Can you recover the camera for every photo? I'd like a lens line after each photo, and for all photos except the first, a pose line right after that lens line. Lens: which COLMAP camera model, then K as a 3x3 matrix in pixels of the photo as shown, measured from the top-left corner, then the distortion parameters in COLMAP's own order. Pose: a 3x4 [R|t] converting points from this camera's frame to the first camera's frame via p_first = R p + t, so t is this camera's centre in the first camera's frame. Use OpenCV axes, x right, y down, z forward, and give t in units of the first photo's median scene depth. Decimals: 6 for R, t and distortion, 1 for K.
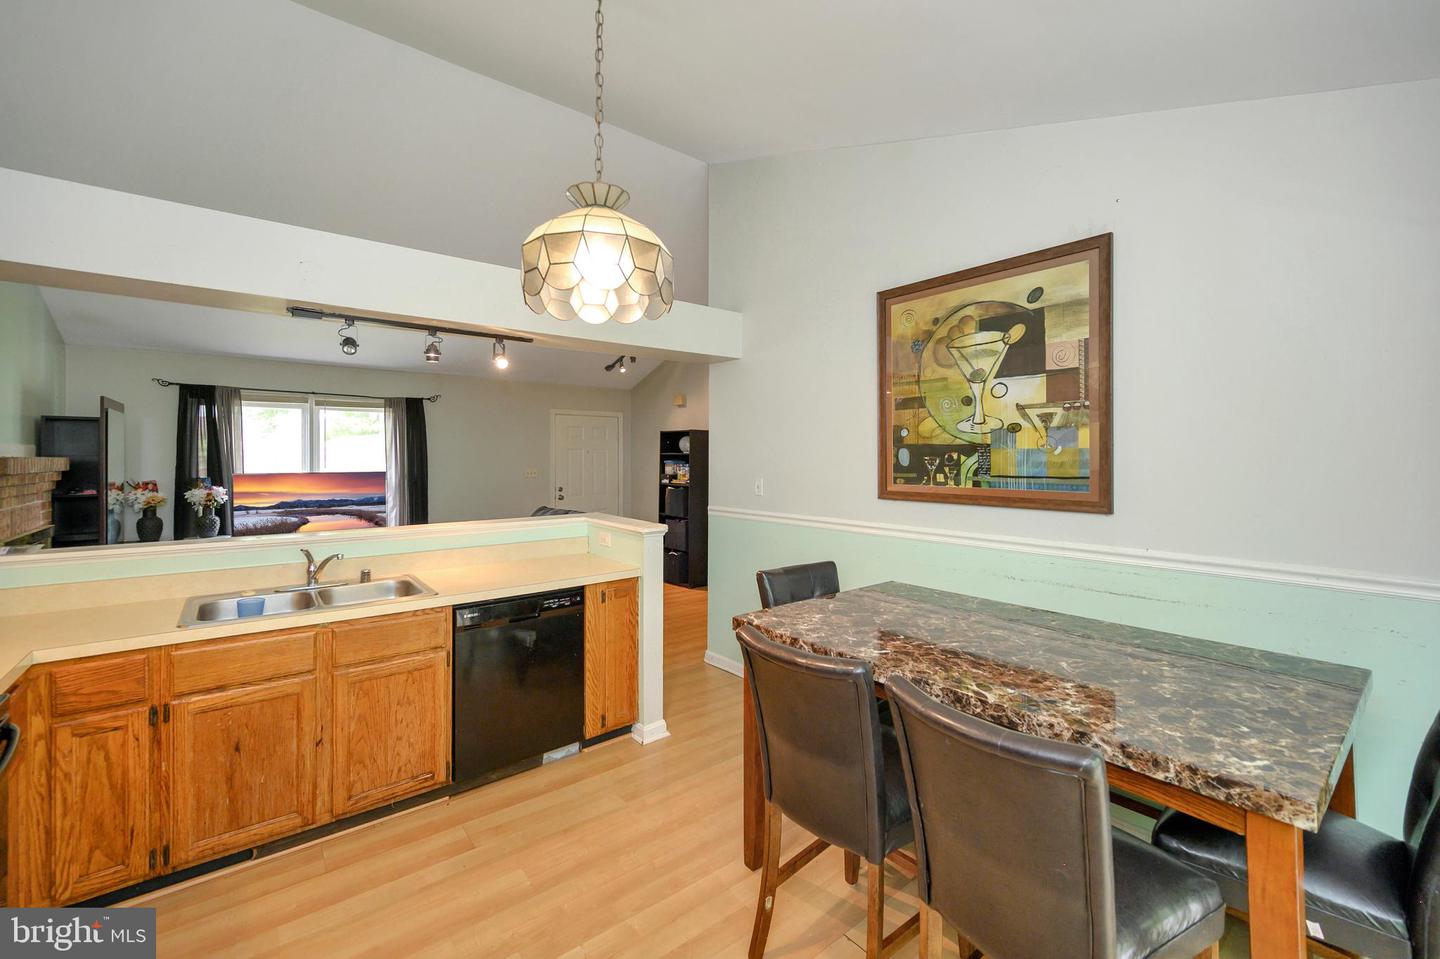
lens RADIAL K [[594.8, 0, 730.4], [0, 594.8, 455.4], [0, 0, 1]] dist [-0.001603, -0.000316]
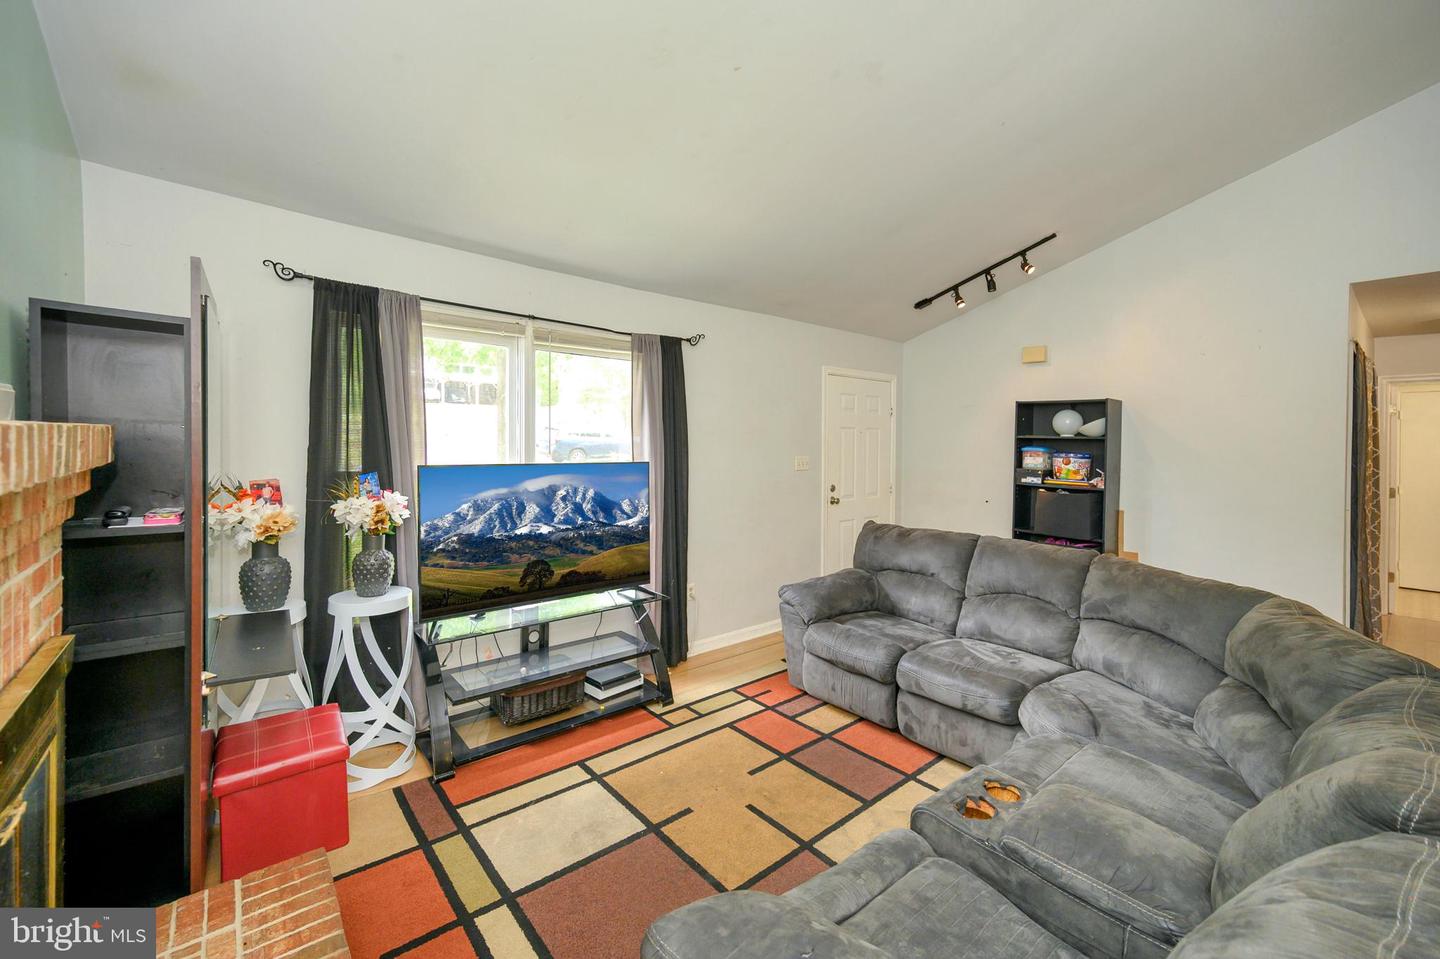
lens RADIAL K [[594.8, 0, 733.6], [0, 594.8, 434.6], [0, 0, 1]] dist [-0.001603, -0.000316]
pose [[0.999708, 0.015955, 0.018148, -1.091632], [-0.015887, 0.999866, -0.003875, 0.005904], [-0.018208, 0.003586, 0.999828, 0.929654]]
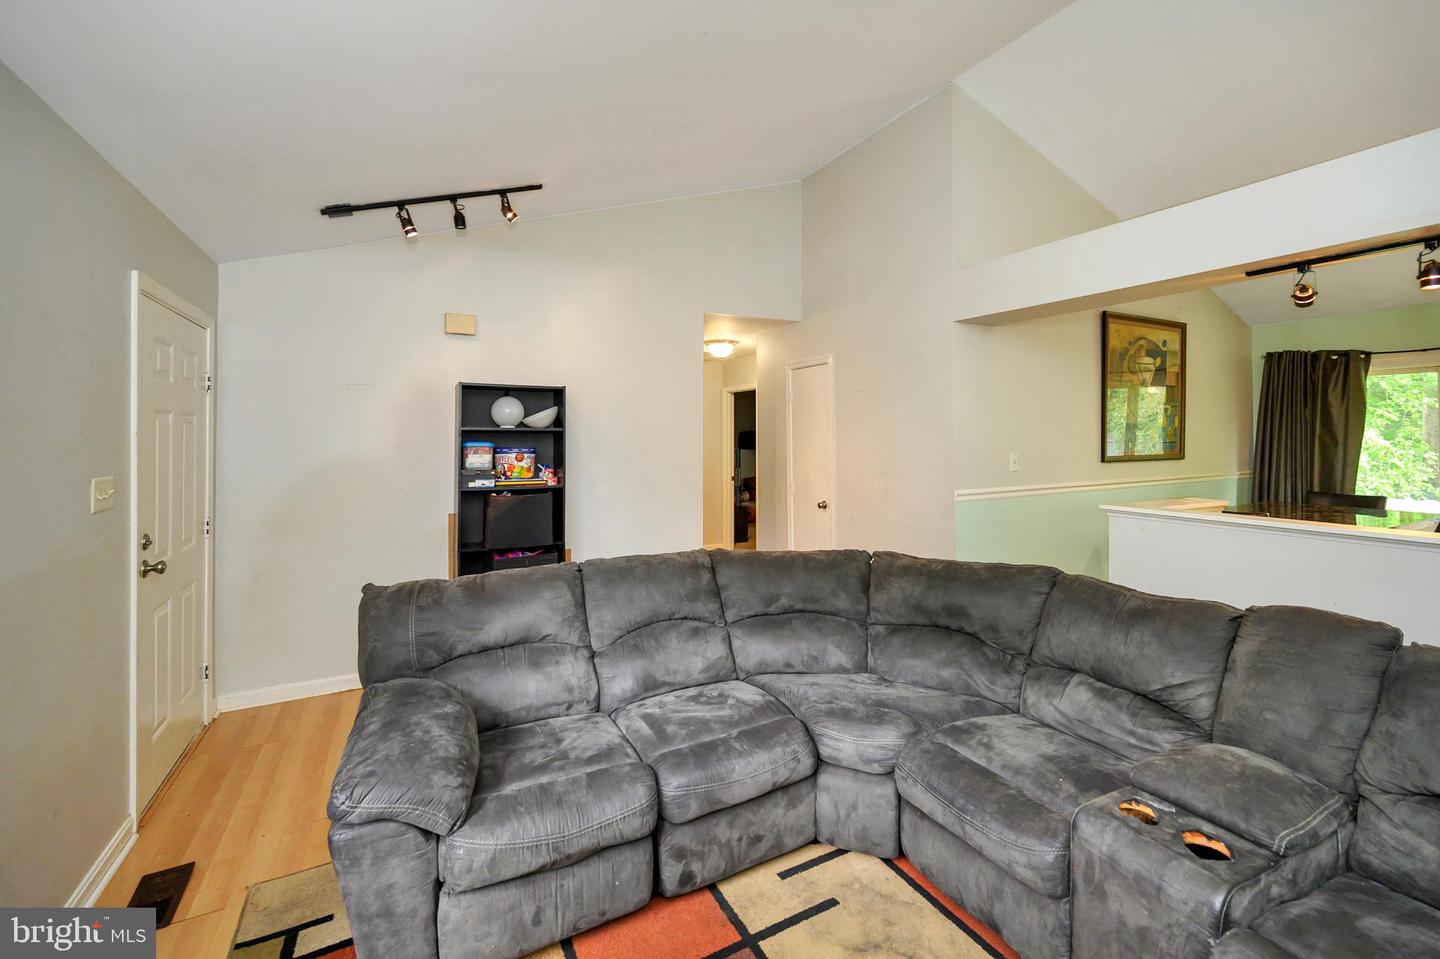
lens RADIAL K [[594.8, 0, 713.0], [0, 594.8, 437.7], [0, 0, 1]] dist [-0.001603, -0.000316]
pose [[0.212980, -0.002191, 0.977054, -1.391936], [0.003618, 0.999992, 0.001454, 0.011748], [-0.977050, 0.003225, 0.212986, 1.747256]]
